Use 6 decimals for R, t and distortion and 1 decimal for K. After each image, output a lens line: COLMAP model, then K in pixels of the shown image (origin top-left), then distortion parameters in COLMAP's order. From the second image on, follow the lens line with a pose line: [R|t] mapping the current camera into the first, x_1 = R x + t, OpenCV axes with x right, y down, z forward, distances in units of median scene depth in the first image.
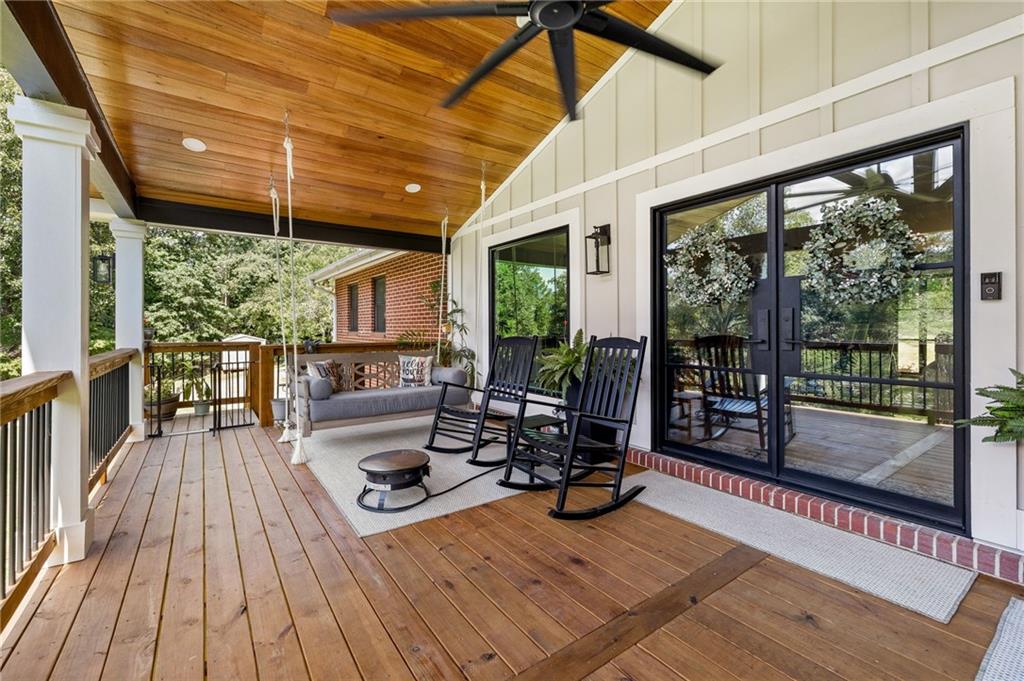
lens RADIAL K [[426.0, 0, 505.4], [0, 426.0, 329.0], [0, 0, 1]] dist [0.000981, 0.000513]
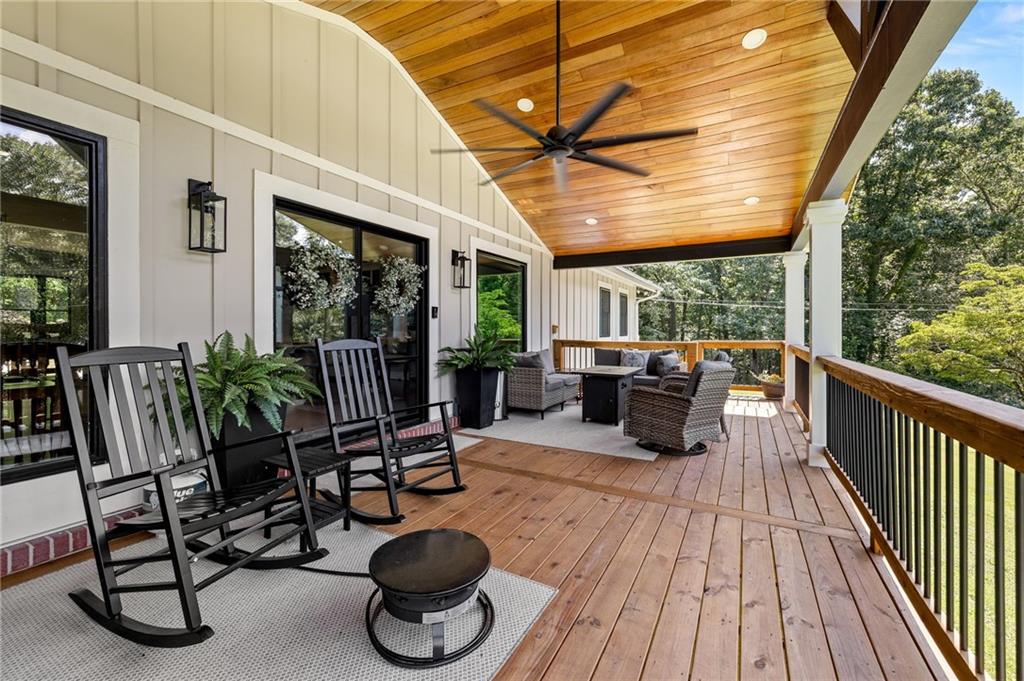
lens RADIAL K [[426.0, 0, 505.4], [0, 426.0, 329.0], [0, 0, 1]] dist [0.000981, 0.000513]
pose [[-0.423254, 0.005909, 0.905992, -1.065361], [0.006578, 0.999972, -0.003449, 0.004022], [-0.905987, 0.004500, -0.423281, 1.483614]]
